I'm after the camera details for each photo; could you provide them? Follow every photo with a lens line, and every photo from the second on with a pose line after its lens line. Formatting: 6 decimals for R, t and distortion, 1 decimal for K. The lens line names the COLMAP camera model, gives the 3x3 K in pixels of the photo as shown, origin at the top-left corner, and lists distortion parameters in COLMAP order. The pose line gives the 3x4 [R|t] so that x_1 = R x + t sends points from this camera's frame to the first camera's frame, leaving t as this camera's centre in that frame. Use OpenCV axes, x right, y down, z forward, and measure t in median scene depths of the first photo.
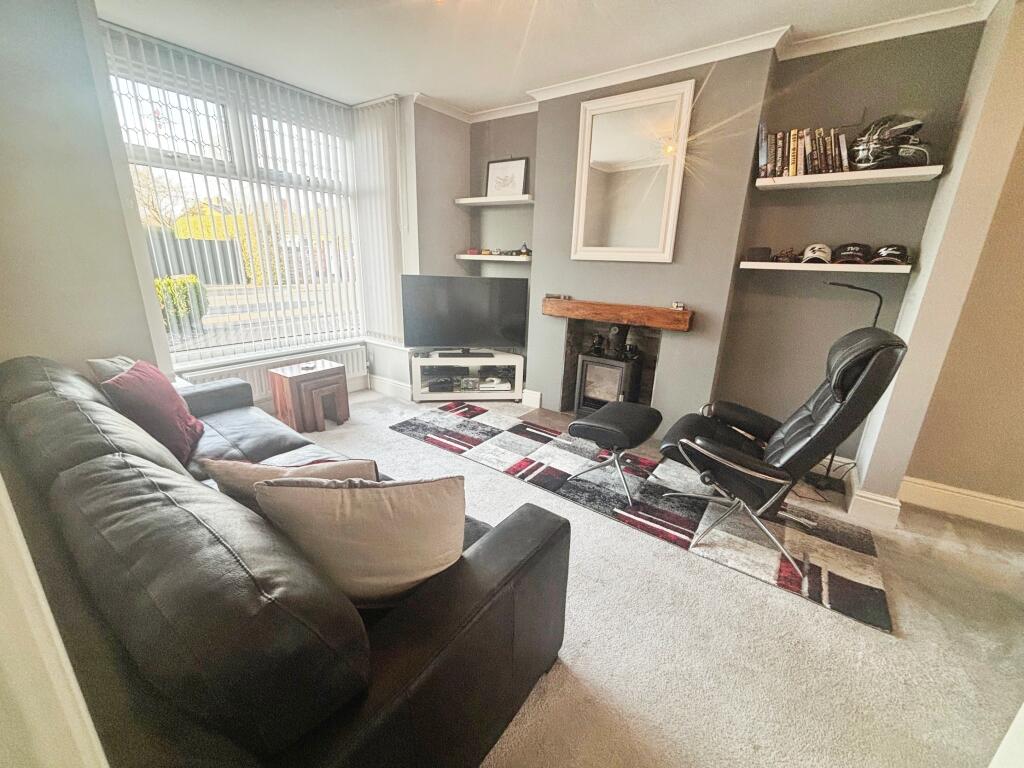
lens RADIAL K [[413.8, 0, 512.0], [0, 413.8, 384.0], [0, 0, 1]] dist [-0.000323, -0.000063]
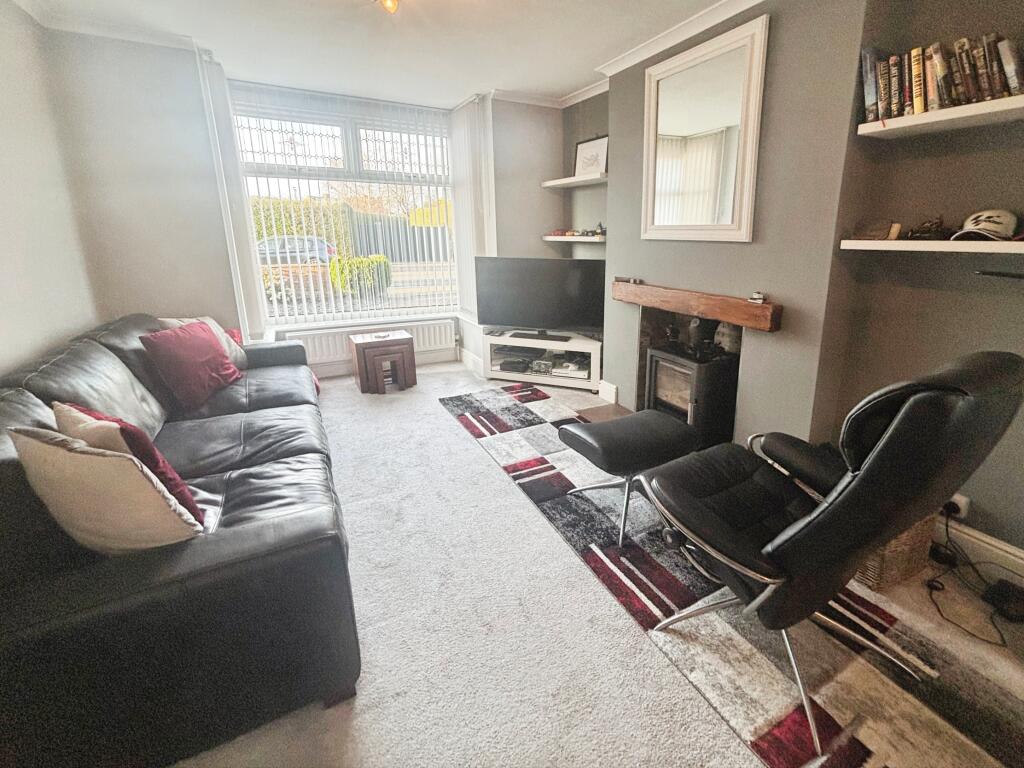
lens RADIAL K [[413.8, 0, 507.2], [0, 413.8, 320.8], [0, 0, 1]] dist [0.000210, 0.000233]
pose [[0.896396, 0.067558, -0.438075, 0.297144], [-0.109228, 0.991506, -0.070599, -0.037259], [0.429585, 0.111135, 0.896162, 0.112021]]
